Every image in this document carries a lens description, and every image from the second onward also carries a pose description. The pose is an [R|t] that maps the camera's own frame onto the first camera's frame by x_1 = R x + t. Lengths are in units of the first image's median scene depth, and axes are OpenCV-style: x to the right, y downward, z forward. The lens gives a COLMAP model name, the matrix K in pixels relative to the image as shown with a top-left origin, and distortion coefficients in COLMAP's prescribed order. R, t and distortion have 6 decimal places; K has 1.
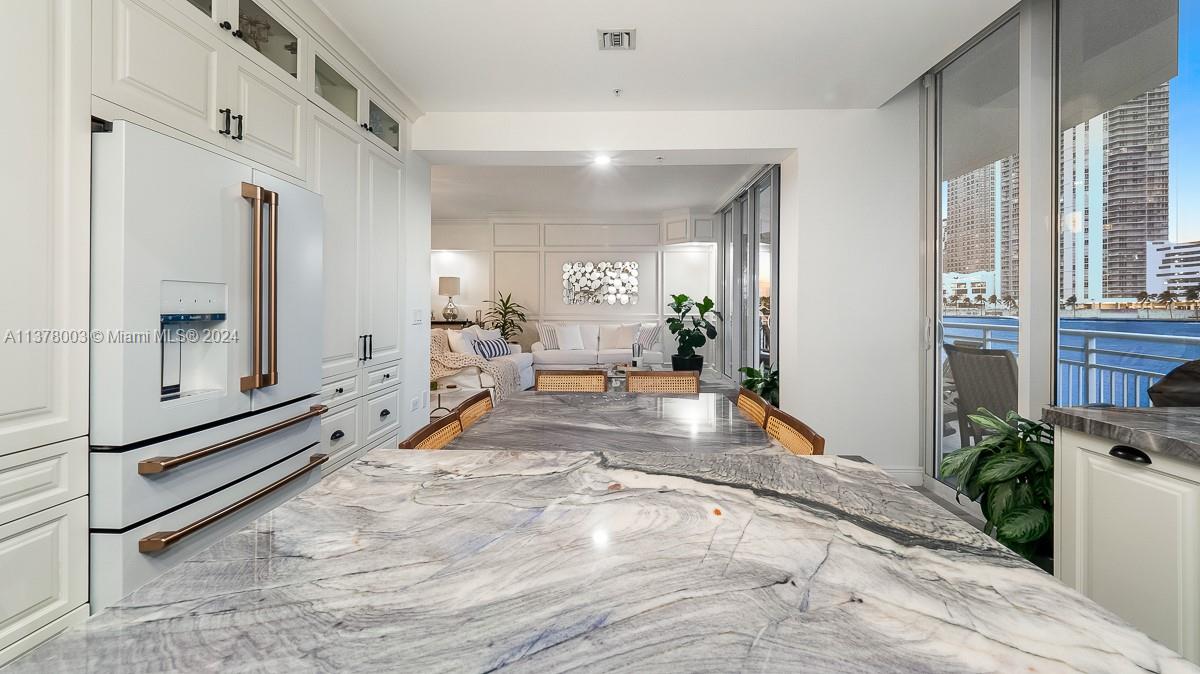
lens RADIAL K [[457.6, 0, 617.3], [0, 457.6, 308.9], [0, 0, 1]] dist [-0.013216, 0.002745]
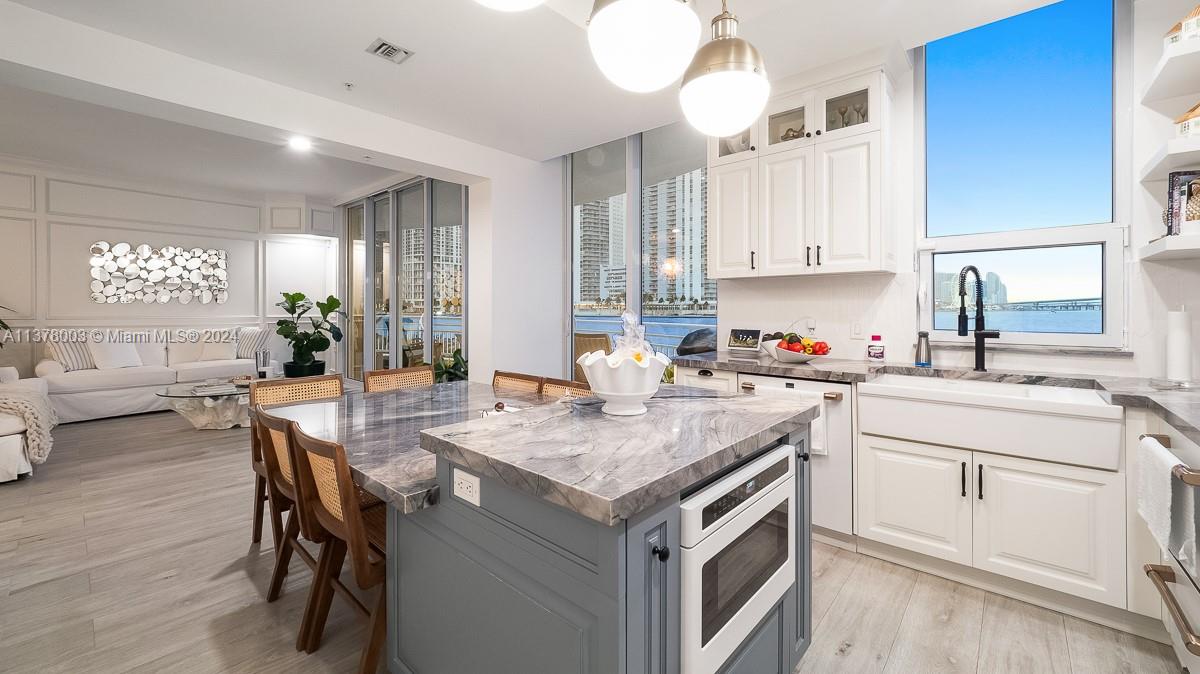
lens RADIAL K [[457.6, 0, 600.9], [0, 457.6, 309.3], [0, 0, 1]] dist [-0.013216, 0.002745]
pose [[0.645741, -0.001812, 0.763554, -0.141140], [0.001532, 0.999998, 0.001077, 0.000006], [-0.763555, 0.000474, 0.645743, -0.010968]]
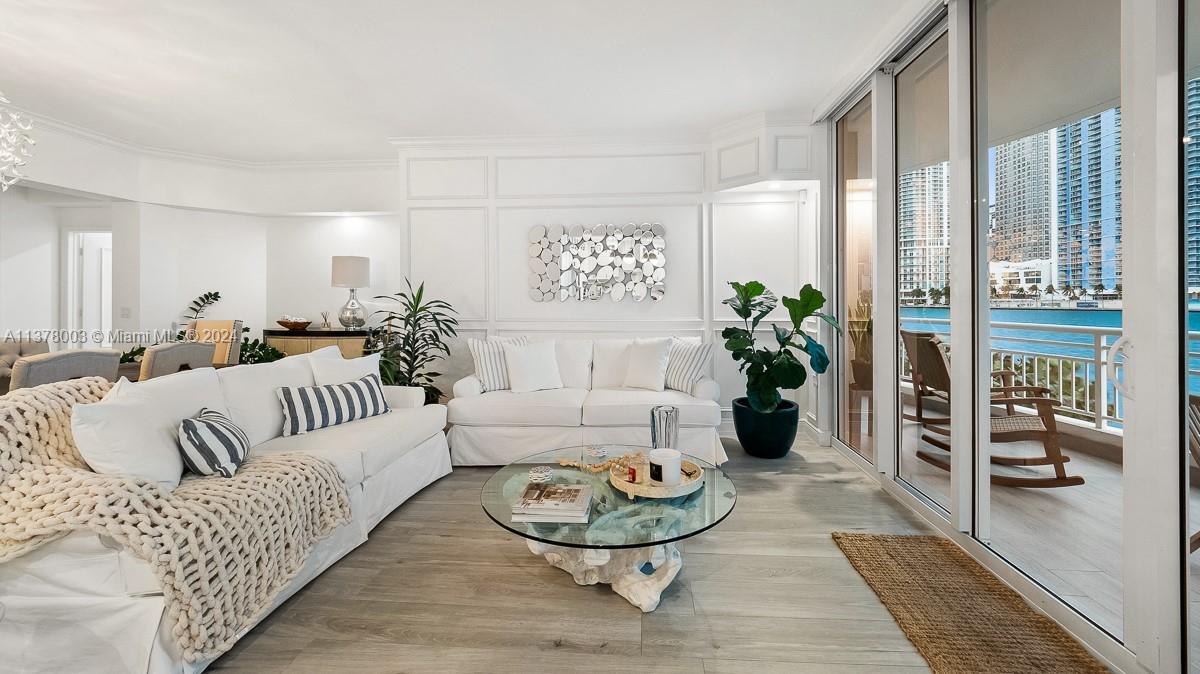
lens RADIAL K [[457.6, 0, 615.1], [0, 457.6, 296.1], [0, 0, 1]] dist [-0.013216, 0.002745]
pose [[0.997758, -0.006255, -0.066634, 0.021534], [0.005404, 0.999902, -0.012945, -0.008937], [0.066708, 0.012556, 0.997694, 0.455007]]
